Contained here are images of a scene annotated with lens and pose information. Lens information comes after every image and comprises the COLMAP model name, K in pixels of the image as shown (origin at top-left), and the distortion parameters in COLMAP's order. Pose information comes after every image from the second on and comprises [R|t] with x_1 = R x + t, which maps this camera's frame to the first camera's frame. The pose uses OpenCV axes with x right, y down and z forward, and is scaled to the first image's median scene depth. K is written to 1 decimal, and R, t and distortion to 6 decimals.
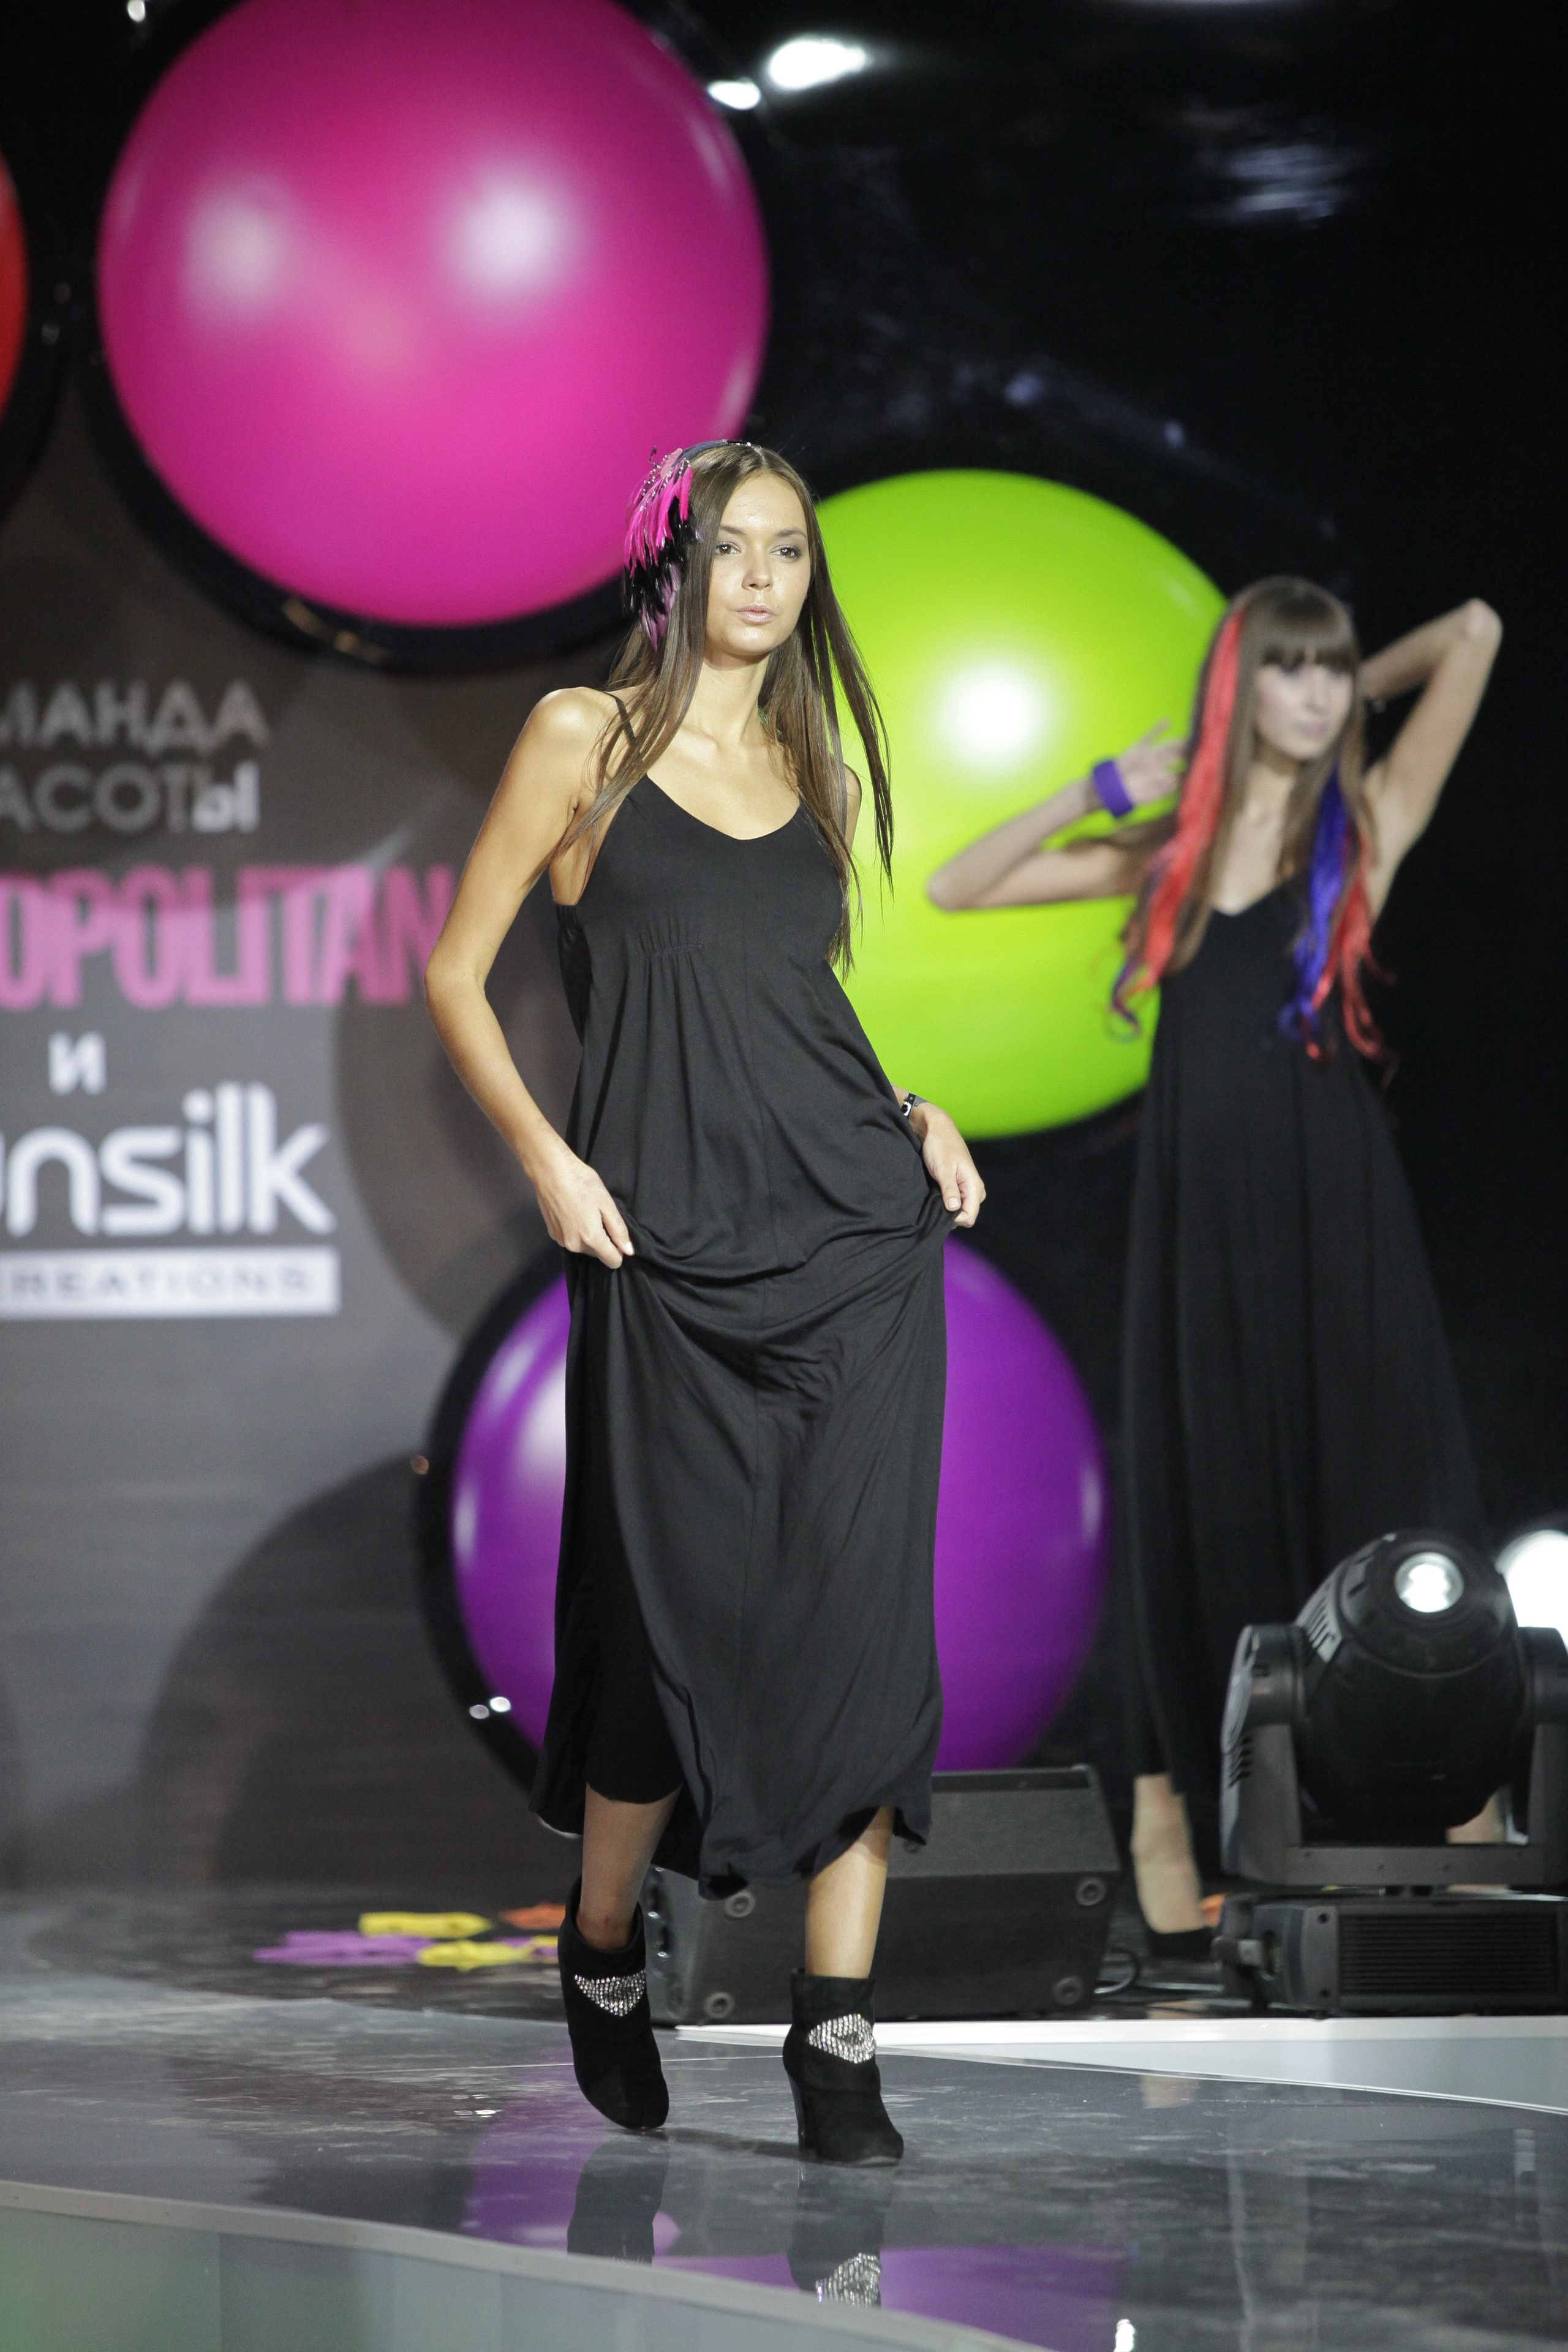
lens RADIAL K [[13079.0, 0, 783.6], [0, 13079.0, 1192.5], [0, 0, 1]] dist [1.454127, 0.000000]
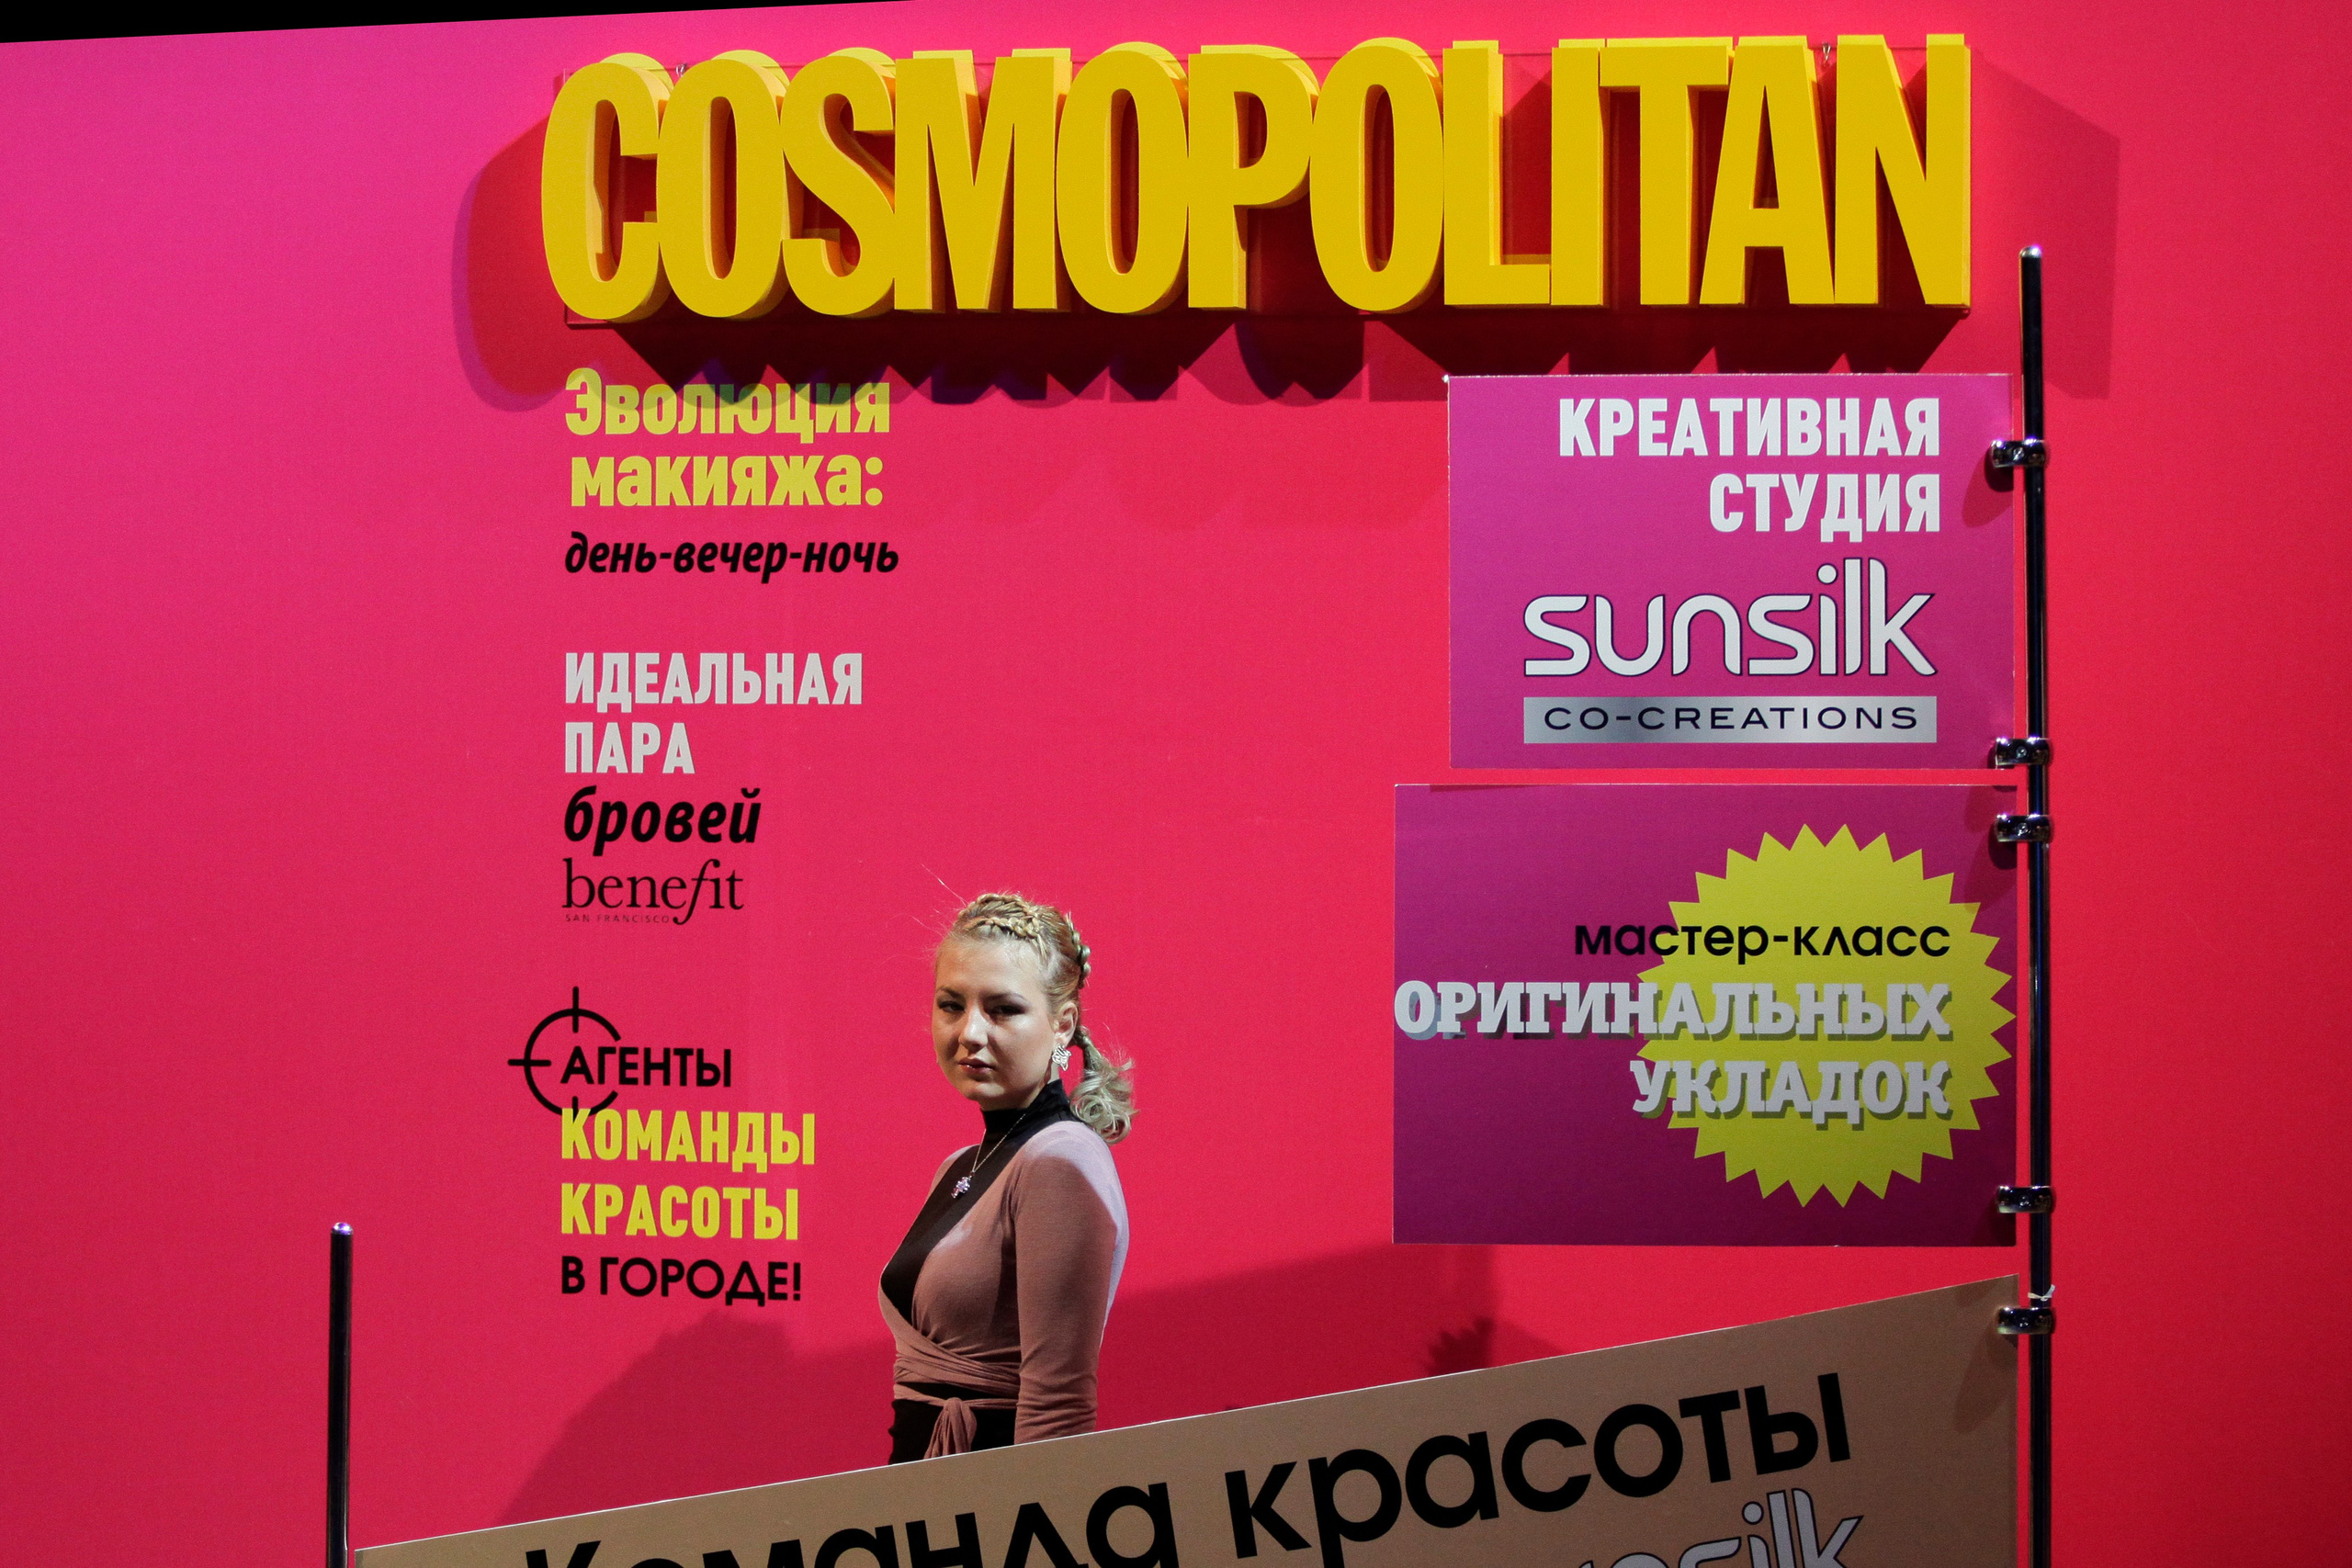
lens RADIAL K [[6980.4, 0, 1173.0], [0, 6980.4, 797.7], [0, 0, 1]] dist [-0.324785, 0.000000]
pose [[0.988508, 0.015565, -0.150366, -0.007651], [-0.011920, 0.999614, 0.025115, -0.001265], [0.150699, -0.023034, 0.988311, 0.360611]]
